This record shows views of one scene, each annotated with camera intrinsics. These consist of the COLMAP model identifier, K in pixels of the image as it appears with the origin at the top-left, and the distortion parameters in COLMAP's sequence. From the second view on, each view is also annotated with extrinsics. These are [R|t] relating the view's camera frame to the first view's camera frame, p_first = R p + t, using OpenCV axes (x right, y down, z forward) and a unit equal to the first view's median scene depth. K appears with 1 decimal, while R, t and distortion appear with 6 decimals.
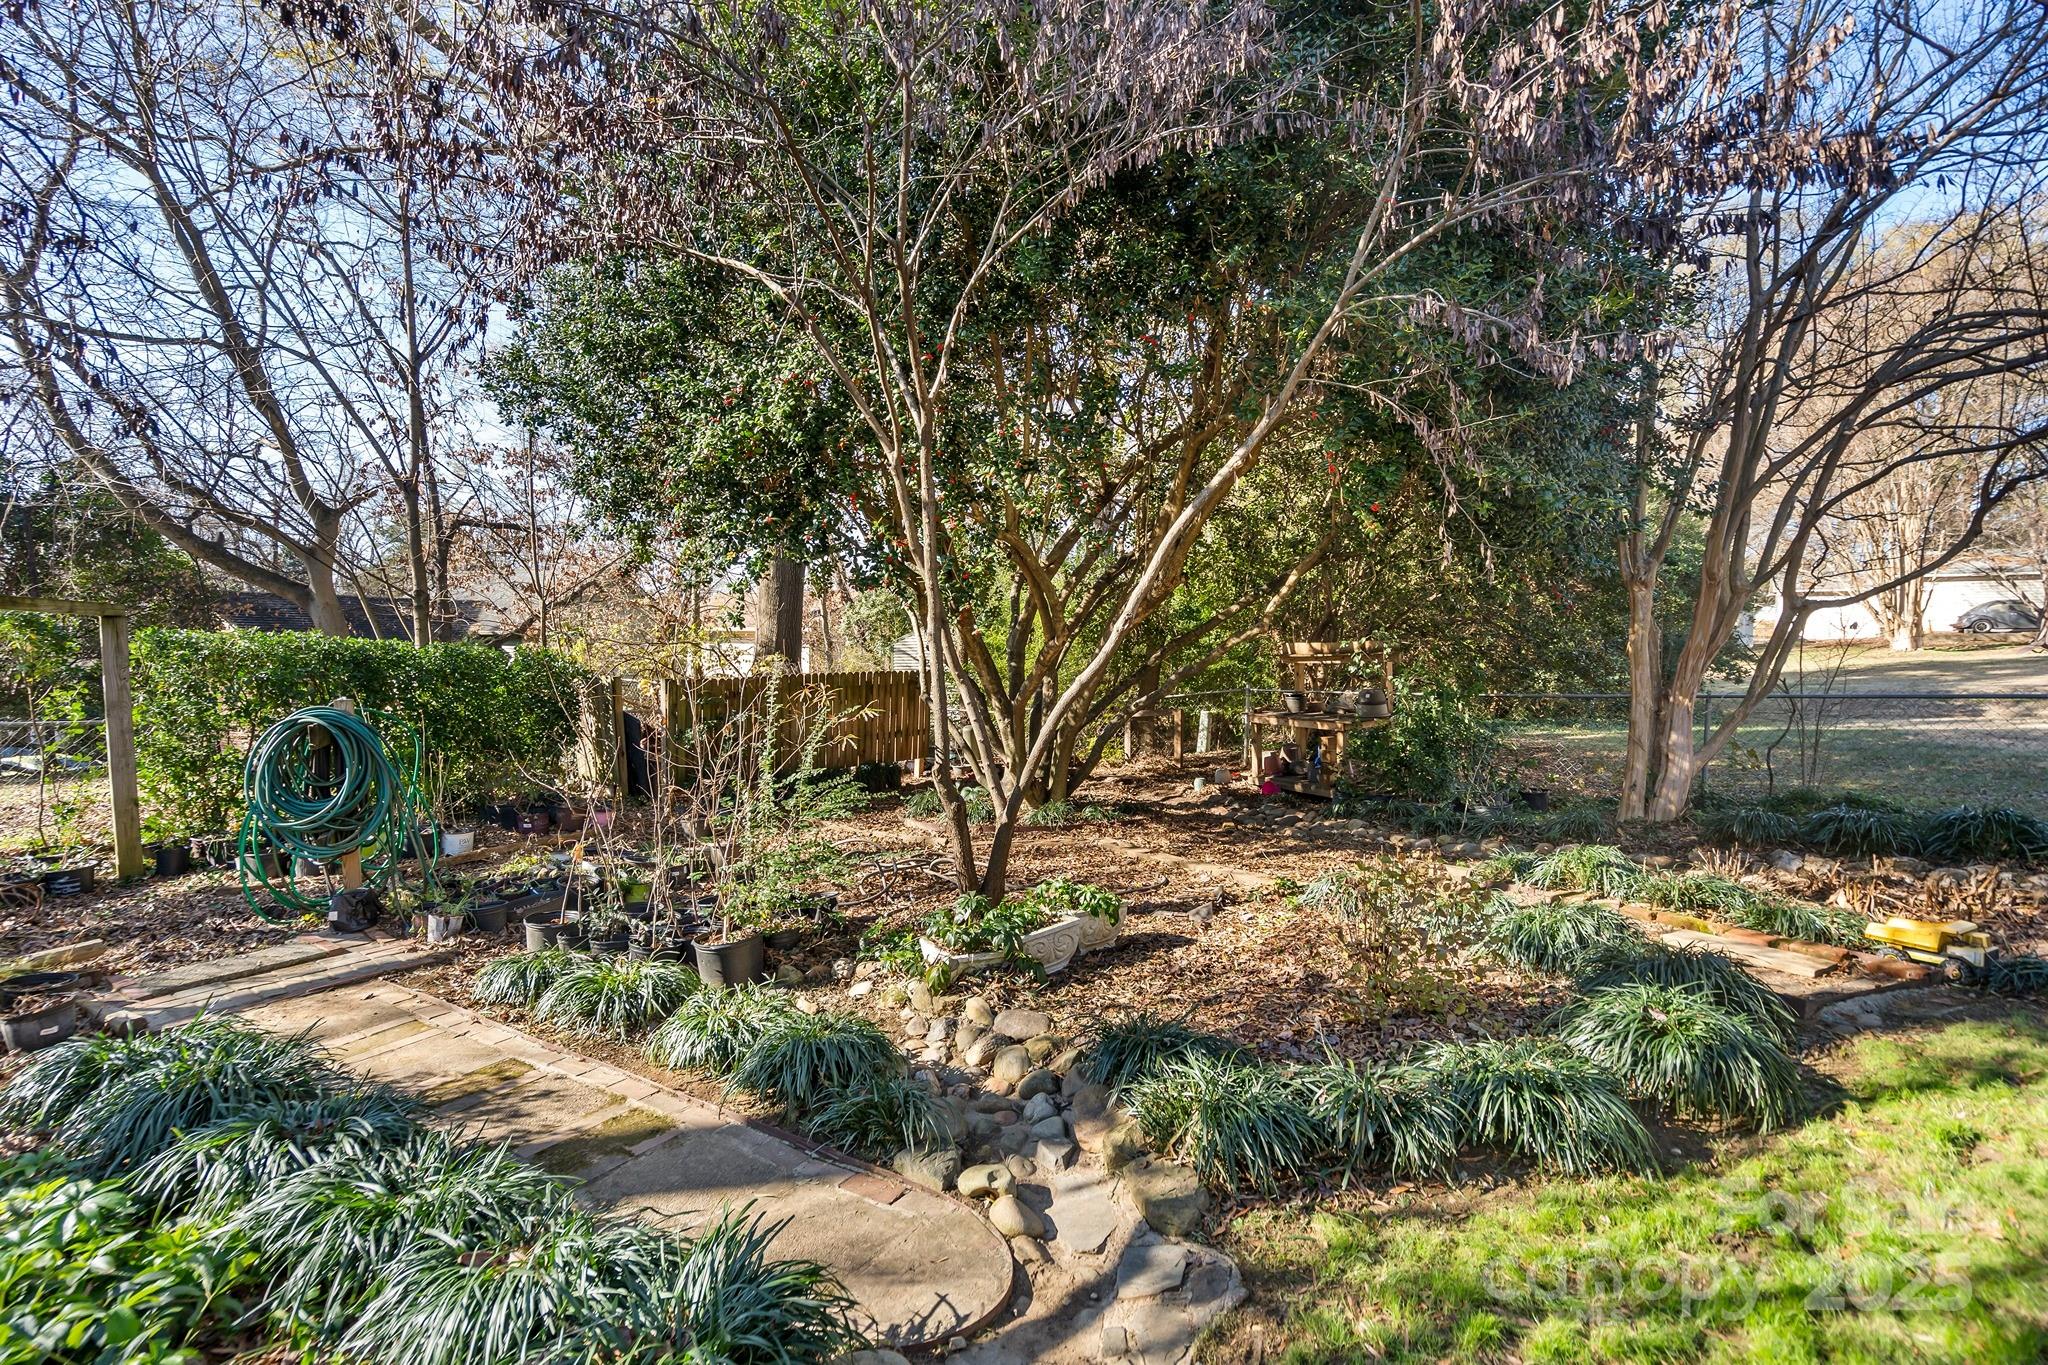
lens RADIAL K [[954.7, 0, 1019.8], [0, 954.7, 678.2], [0, 0, 1]] dist [0.000313, -0.001208]
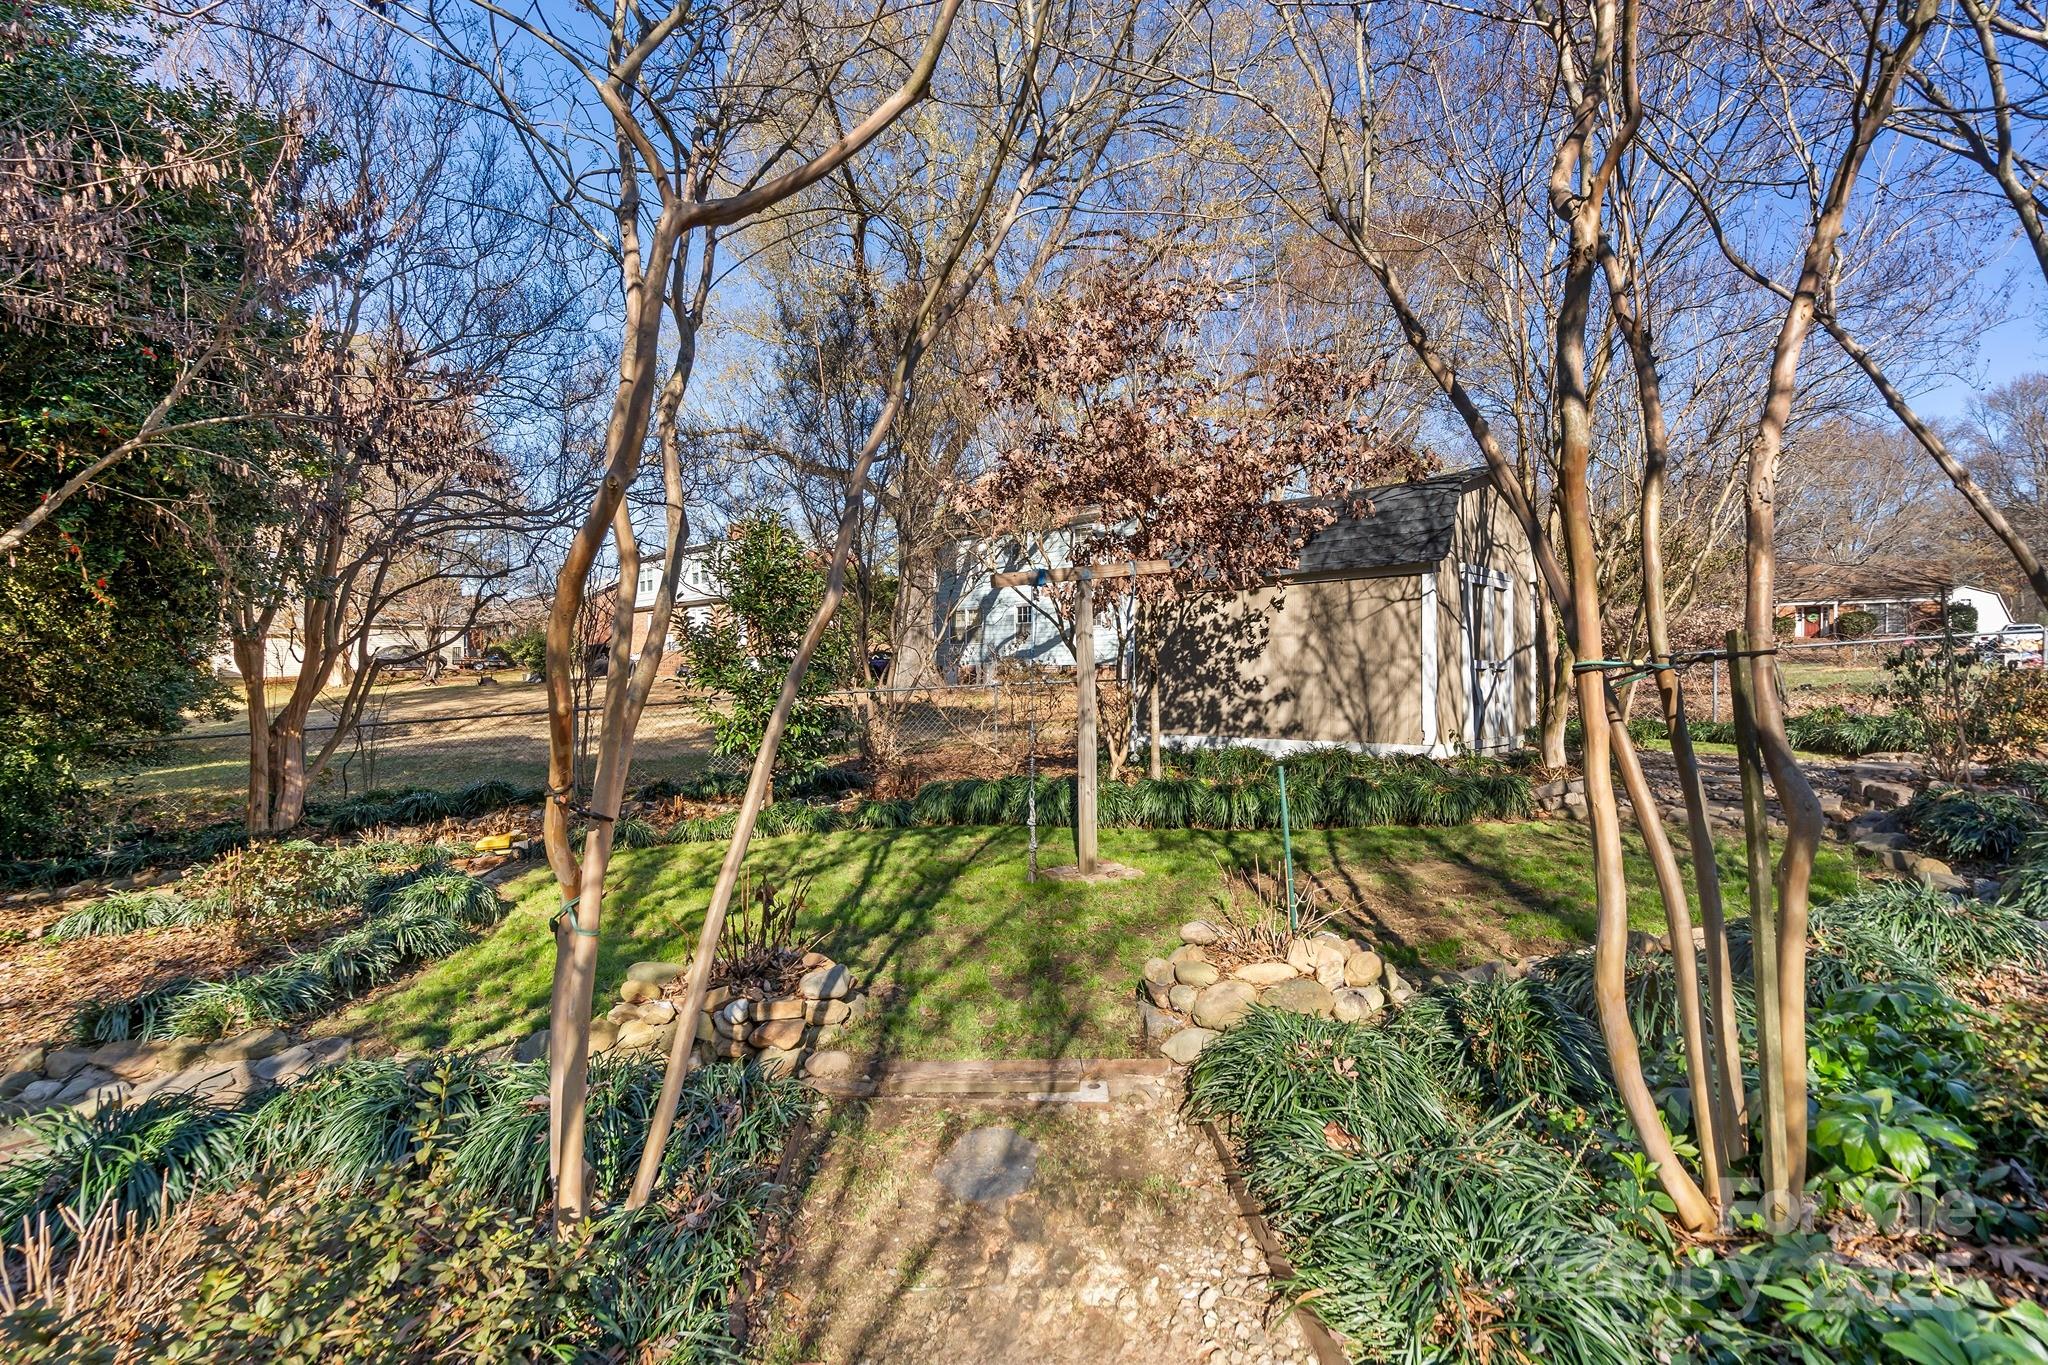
lens RADIAL K [[954.7, 0, 1020.8], [0, 954.7, 683.4], [0, 0, 1]] dist [0.000313, -0.001208]
pose [[0.173516, -0.024682, 0.984522, -0.436392], [0.056632, 0.998282, 0.015046, -0.009763], [-0.983201, 0.053144, 0.174616, -0.219881]]
